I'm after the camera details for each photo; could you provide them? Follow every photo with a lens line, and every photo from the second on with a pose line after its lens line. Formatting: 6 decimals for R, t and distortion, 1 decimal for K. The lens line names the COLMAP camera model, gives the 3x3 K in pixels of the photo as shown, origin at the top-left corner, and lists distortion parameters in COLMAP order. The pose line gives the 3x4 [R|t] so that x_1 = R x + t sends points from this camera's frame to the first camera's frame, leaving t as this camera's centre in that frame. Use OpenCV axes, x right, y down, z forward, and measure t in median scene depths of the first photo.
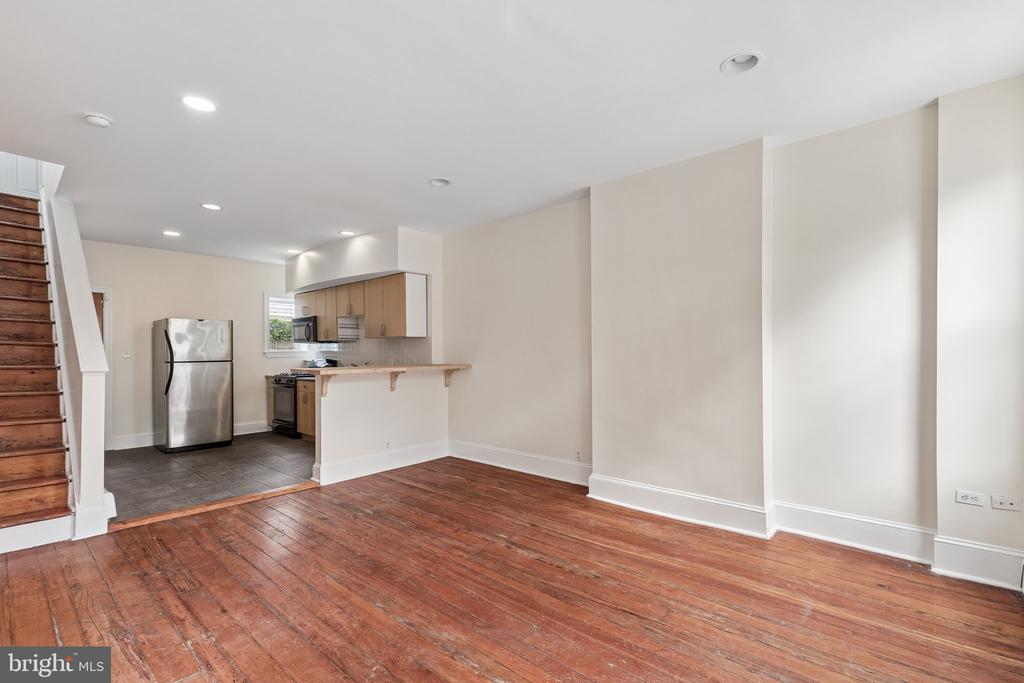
lens RADIAL K [[467.0, 0, 510.5], [0, 467.0, 357.5], [0, 0, 1]] dist [0.003094, -0.000769]
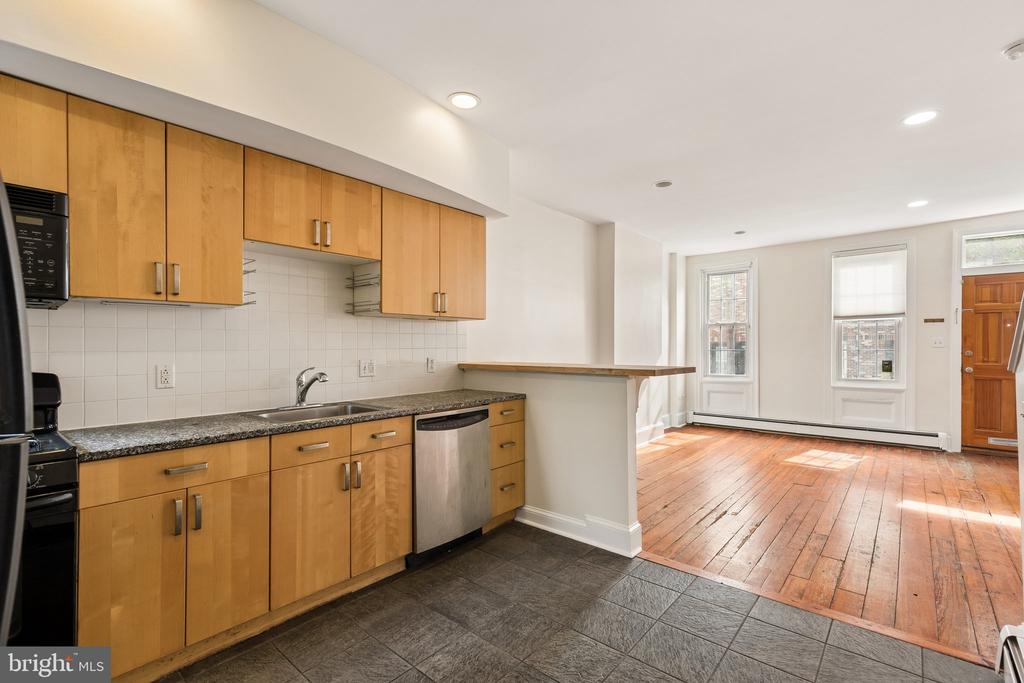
lens RADIAL K [[467.0, 0, 514.9], [0, 467.0, 352.1], [0, 0, 1]] dist [0.003094, -0.000769]
pose [[-0.029600, -0.001687, 0.999560, -0.688980], [0.023165, 0.999729, 0.002374, -0.000914], [-0.999293, 0.023225, -0.029553, 0.790878]]
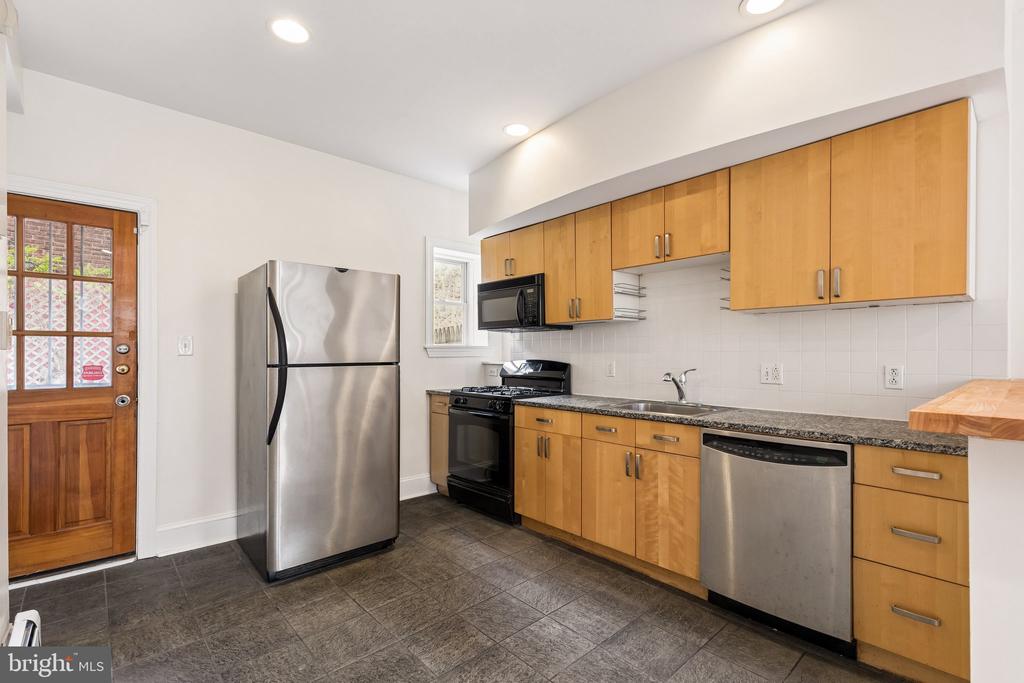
lens RADIAL K [[467.0, 0, 511.8], [0, 467.0, 357.9], [0, 0, 1]] dist [0.003094, -0.000769]
pose [[0.994424, 0.007072, -0.105219, -0.406598], [-0.007335, 0.999971, -0.002109, 0.001875], [0.105201, 0.002869, 0.994447, 0.517443]]
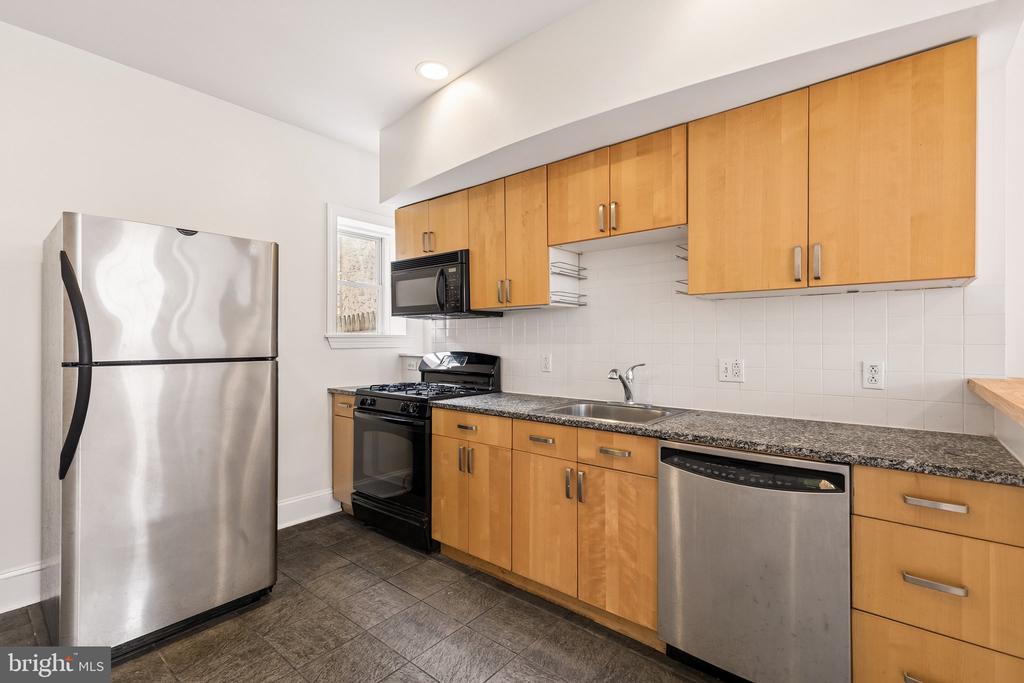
lens RADIAL K [[467.0, 0, 510.8], [0, 467.0, 340.6], [0, 0, 1]] dist [0.003094, -0.000769]
pose [[0.999469, 0.007691, 0.031673, -0.400200], [-0.007234, 0.999868, -0.014523, -0.002235], [-0.031780, 0.014287, 0.999393, 0.598305]]
